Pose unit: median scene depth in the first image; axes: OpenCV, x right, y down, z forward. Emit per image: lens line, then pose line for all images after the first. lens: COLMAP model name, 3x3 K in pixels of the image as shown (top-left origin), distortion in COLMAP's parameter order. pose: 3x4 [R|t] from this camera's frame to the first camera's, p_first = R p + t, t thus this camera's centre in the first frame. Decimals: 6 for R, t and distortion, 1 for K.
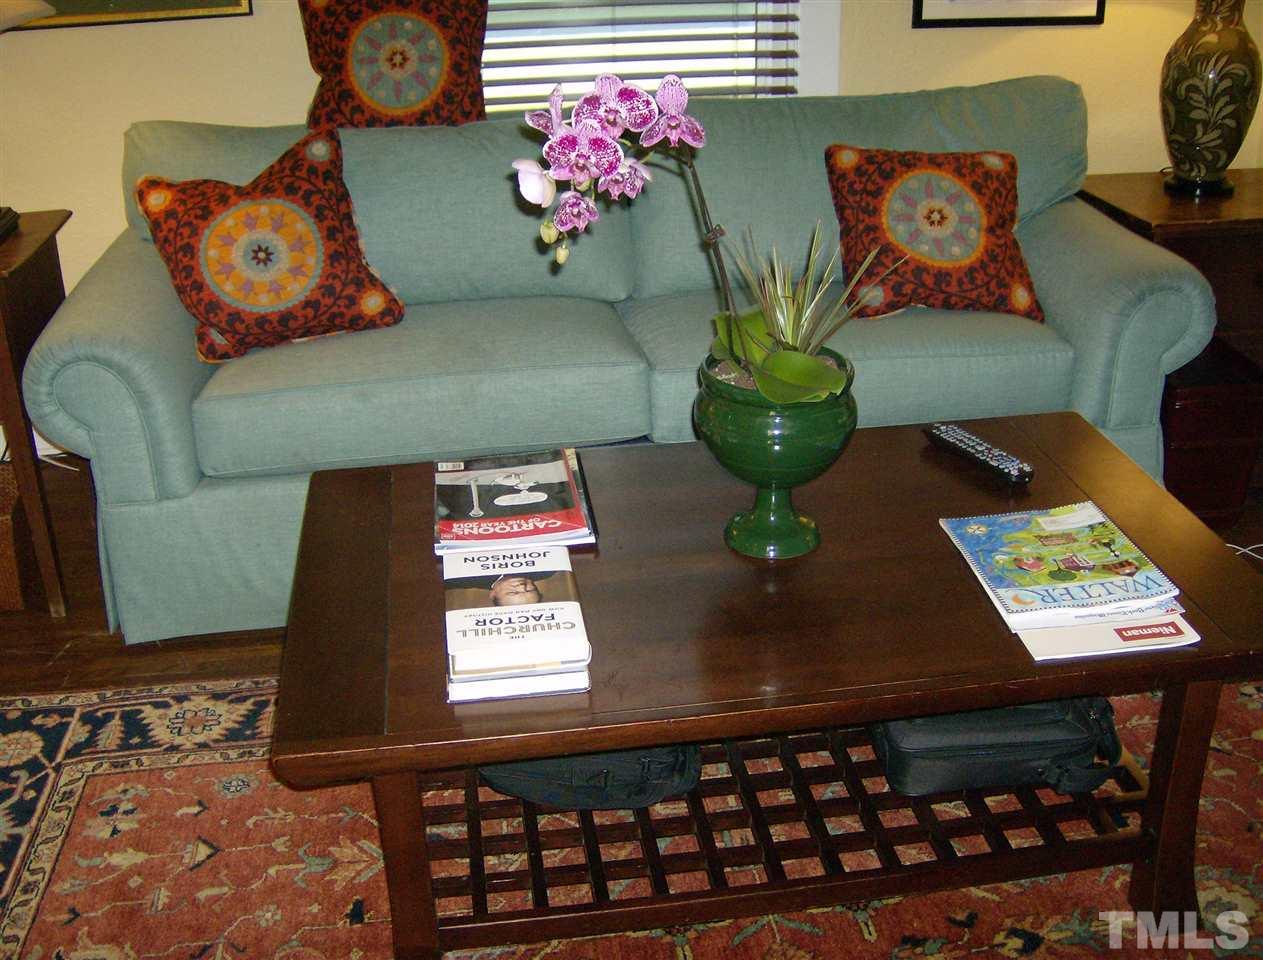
lens RADIAL K [[1390.2, 0, 631.2], [0, 1390.2, 479.5], [0, 0, 1]] dist [-0.152890, 0.000000]
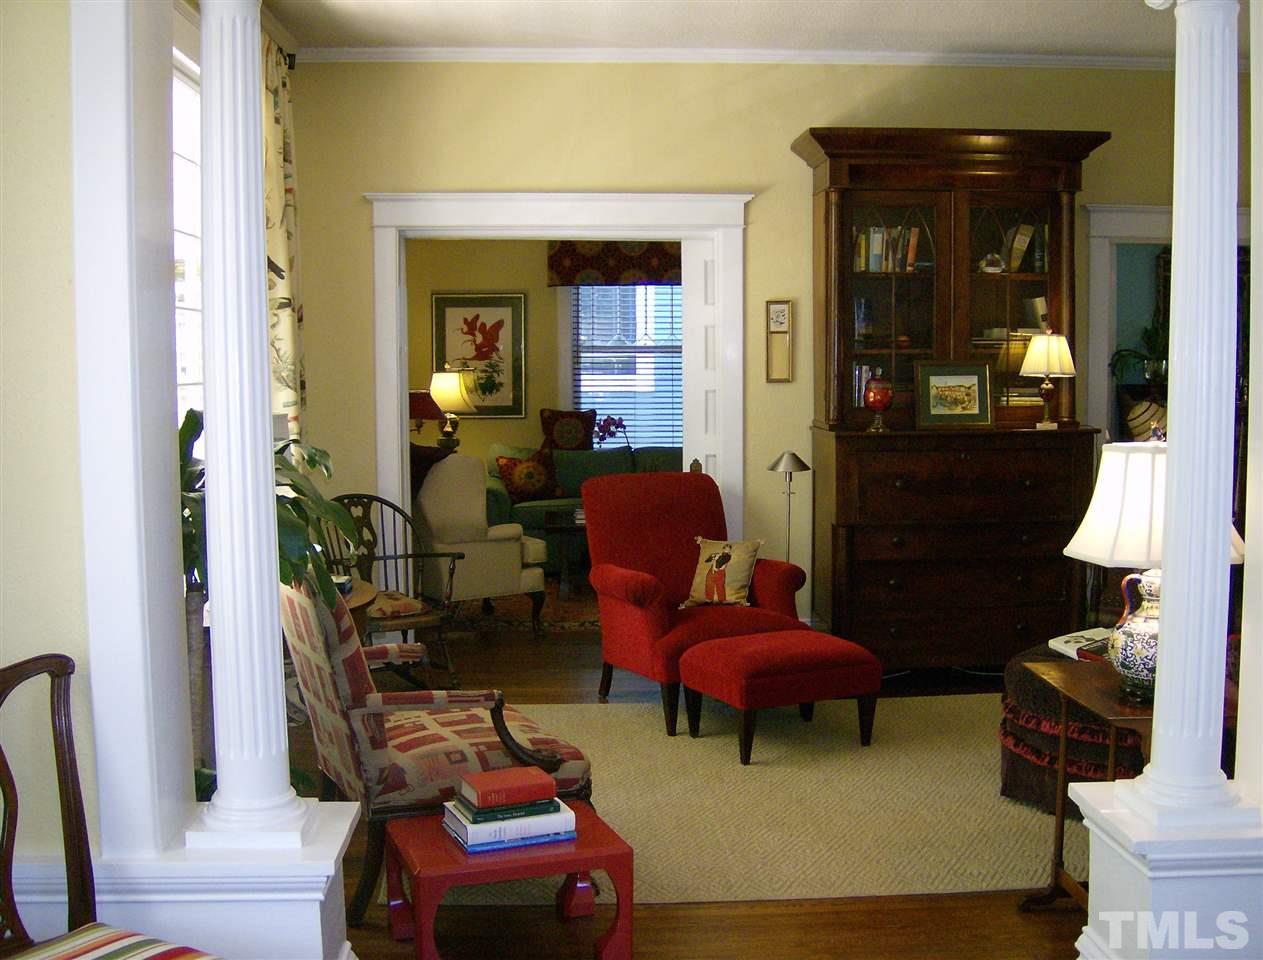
lens RADIAL K [[1390.2, 0, 629.1], [0, 1390.2, 483.9], [0, 0, 1]] dist [-0.152890, 0.000000]
pose [[0.993817, 0.012894, -0.110281, 0.391683], [-0.049120, 0.941809, -0.332541, 1.038893], [0.099575, 0.335902, 0.936619, -2.365174]]
